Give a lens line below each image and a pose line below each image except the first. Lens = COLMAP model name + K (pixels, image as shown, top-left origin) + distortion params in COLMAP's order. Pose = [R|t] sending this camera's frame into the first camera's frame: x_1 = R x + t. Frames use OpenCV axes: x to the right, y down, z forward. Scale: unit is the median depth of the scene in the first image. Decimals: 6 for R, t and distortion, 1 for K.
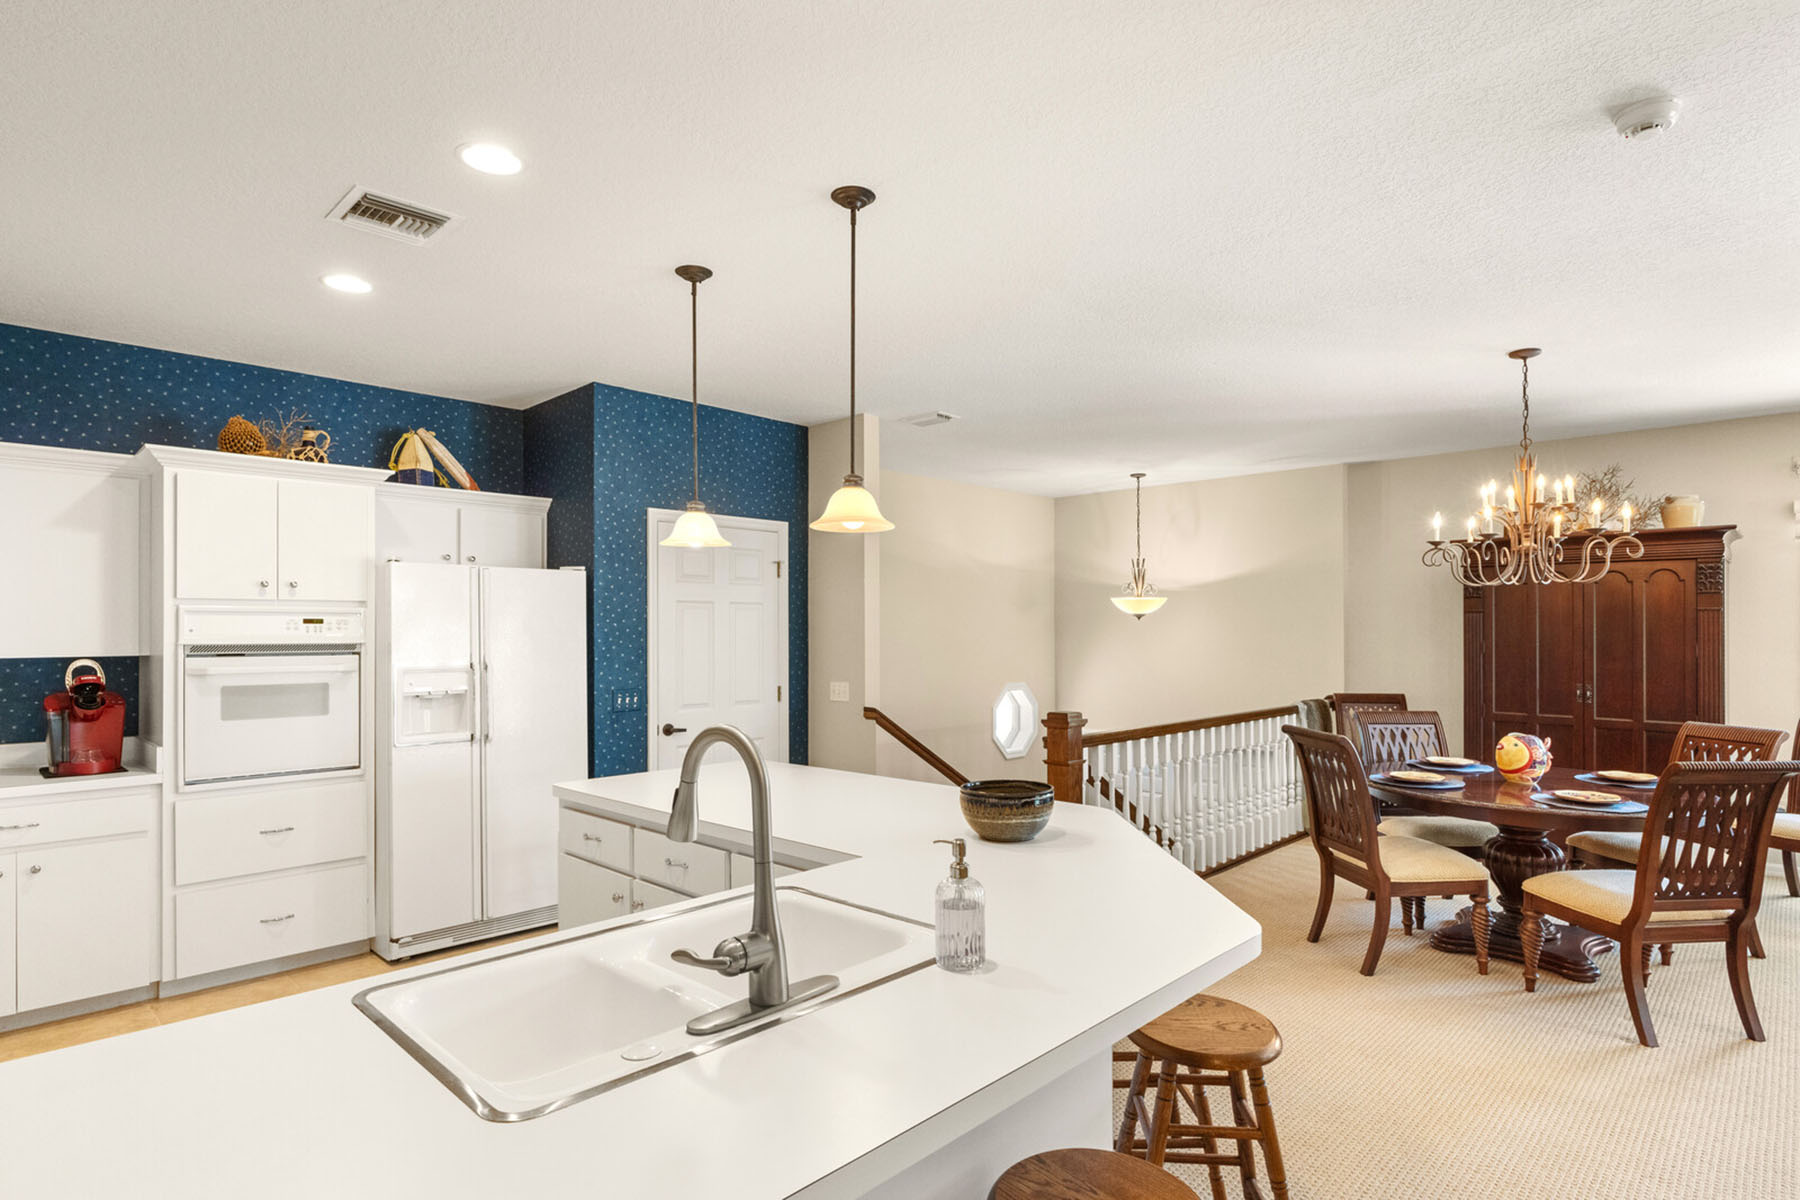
lens RADIAL K [[910.7, 0, 878.9], [0, 910.7, 632.7], [0, 0, 1]] dist [-0.004749, -0.001398]
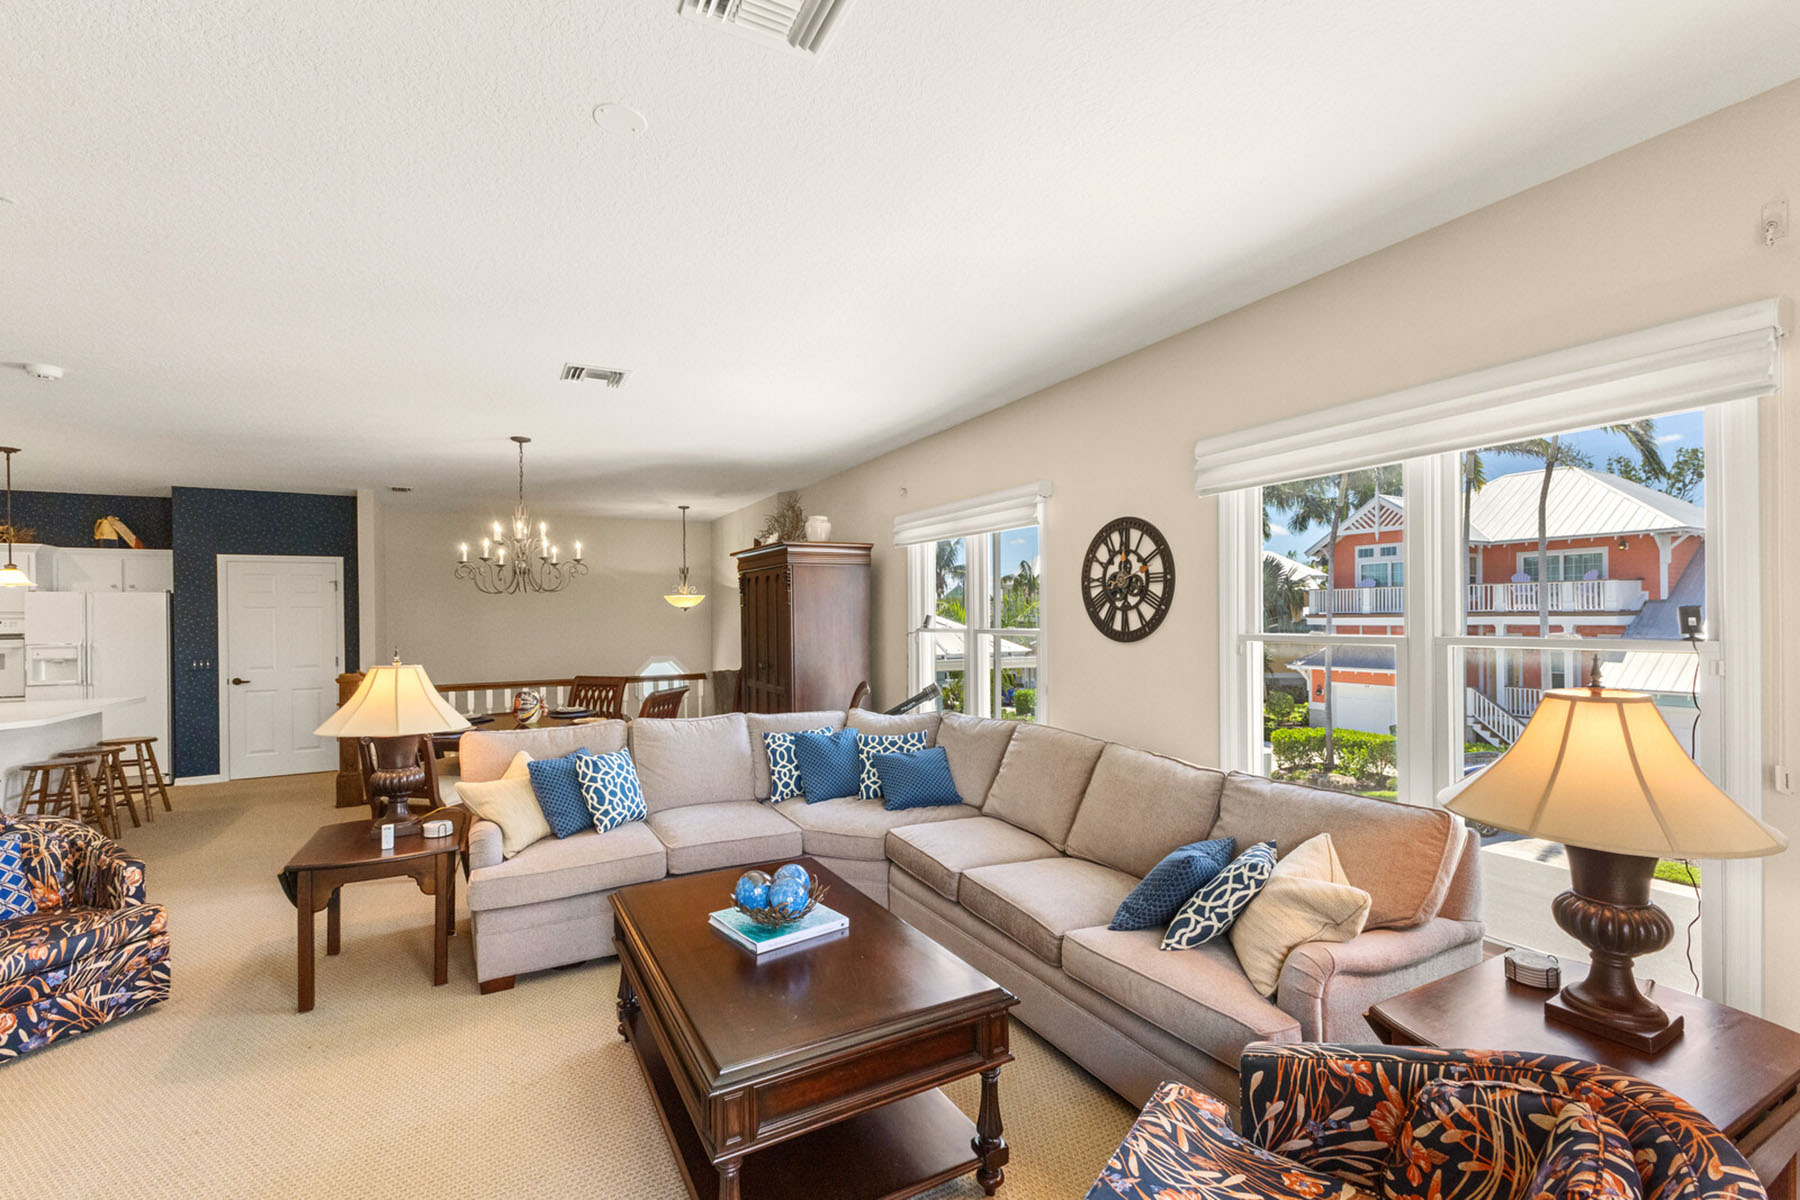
lens RADIAL K [[786.2, 0, 877.3], [0, 786.2, 623.0], [0, 0, 1]] dist [0.011820, -0.001872]
pose [[0.951724, -0.007620, -0.306859, 1.713507], [0.009105, 0.999953, 0.003408, 0.000625], [0.306819, -0.006038, 0.951749, -0.065281]]
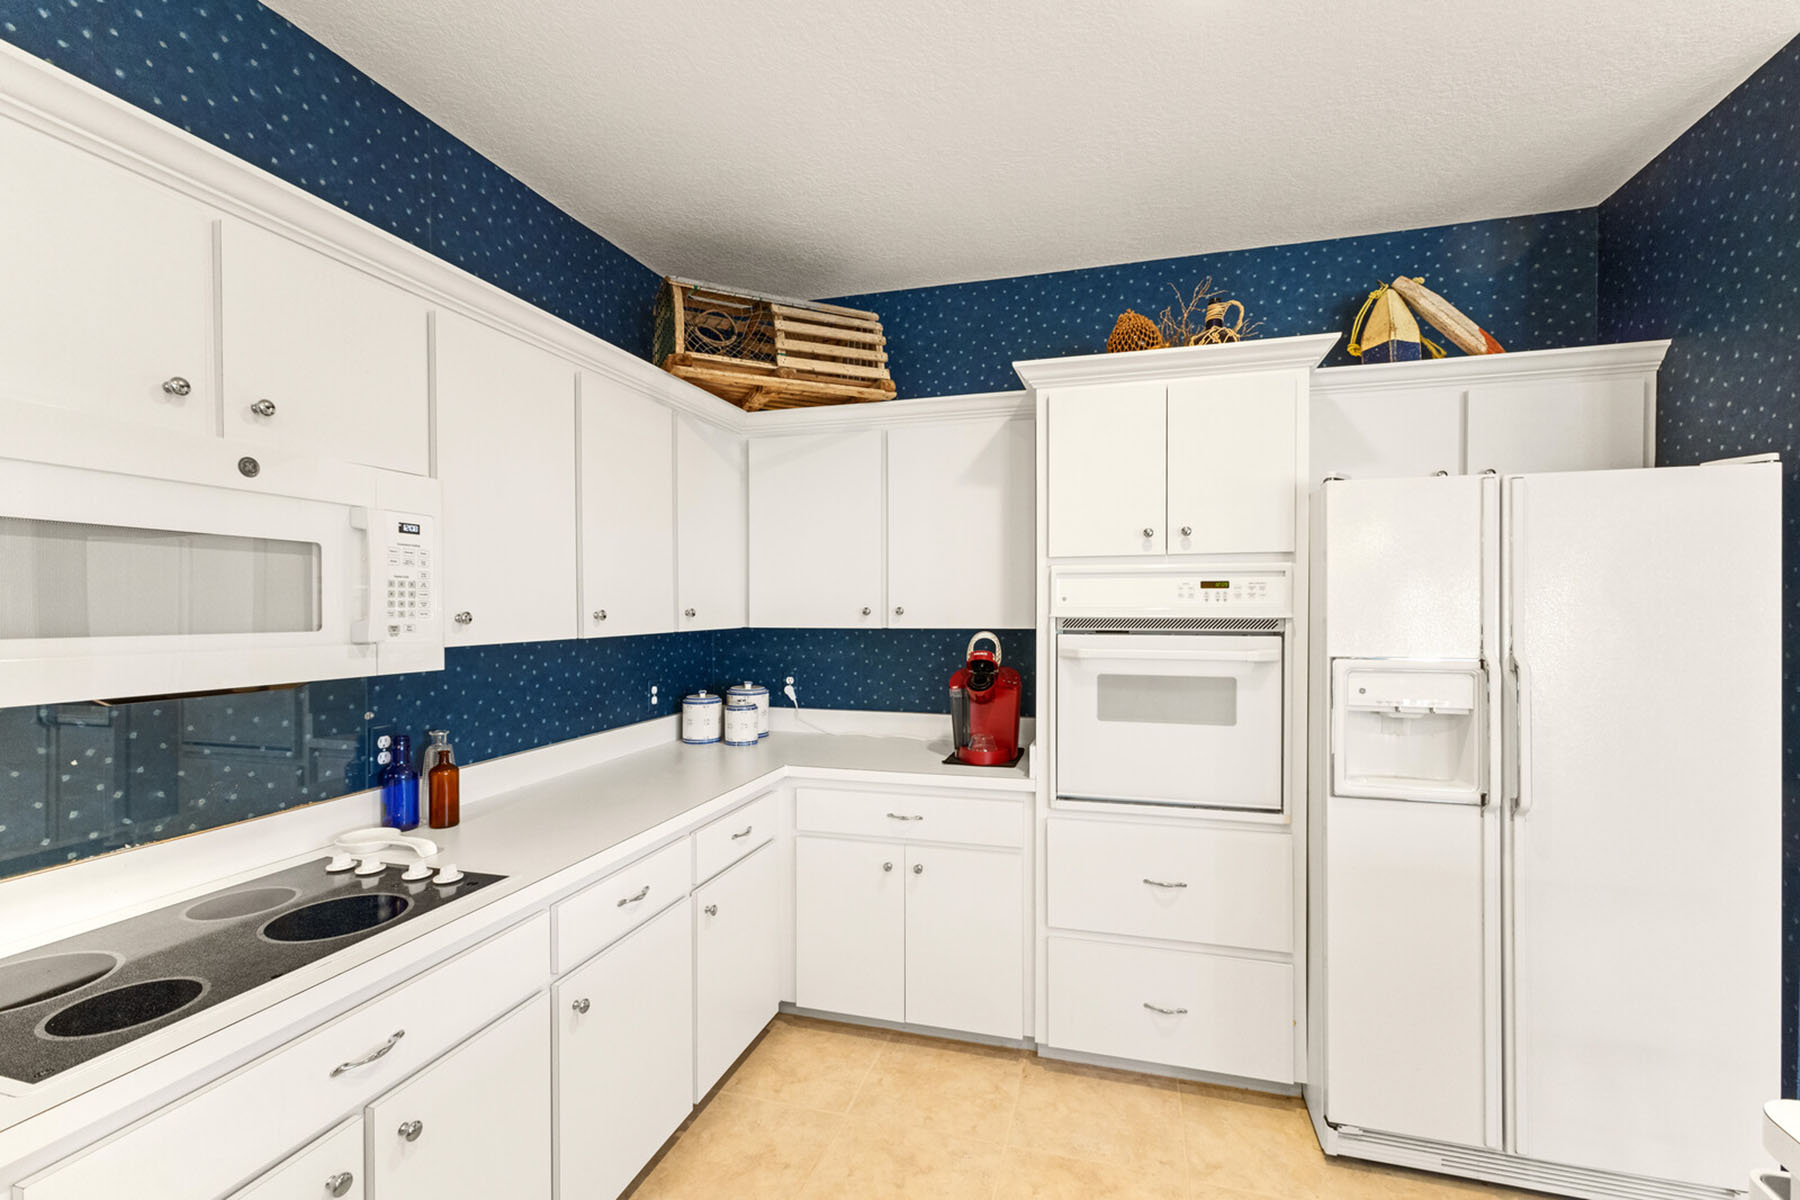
lens RADIAL K [[786.2, 0, 908.0], [0, 786.2, 610.5], [0, 0, 1]] dist [0.011820, -0.001872]
pose [[0.482228, 0.009984, -0.875989, -0.215884], [0.001413, 0.999925, 0.012175, -0.000712], [0.876044, -0.007109, 0.482178, 0.507509]]
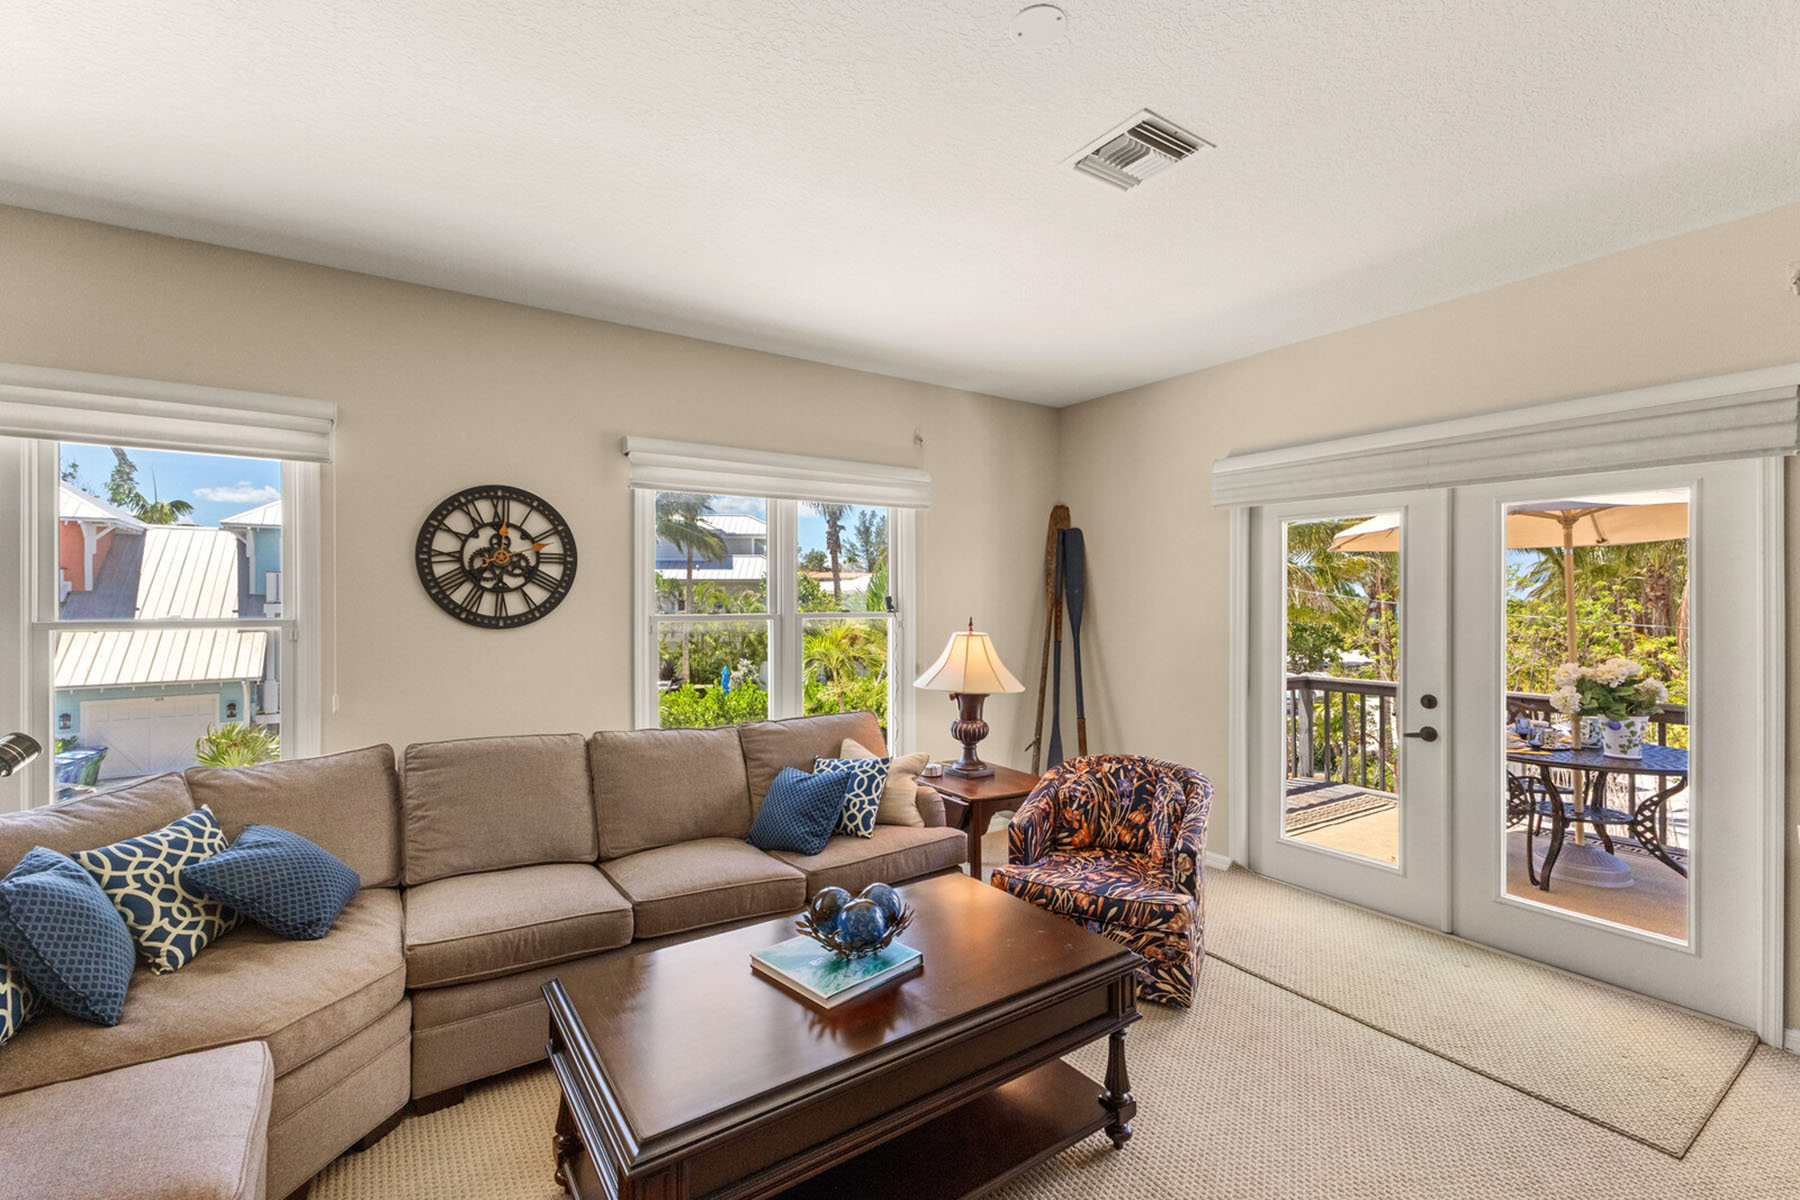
lens RADIAL K [[786.2, 0, 924.0], [0, 786.2, 604.1], [0, 0, 1]] dist [0.011820, -0.001872]
pose [[0.171895, -0.003093, 0.985110, 0.993951], [0.004010, 0.999989, 0.002440, 0.003108], [-0.985107, 0.003531, 0.171906, 0.330971]]
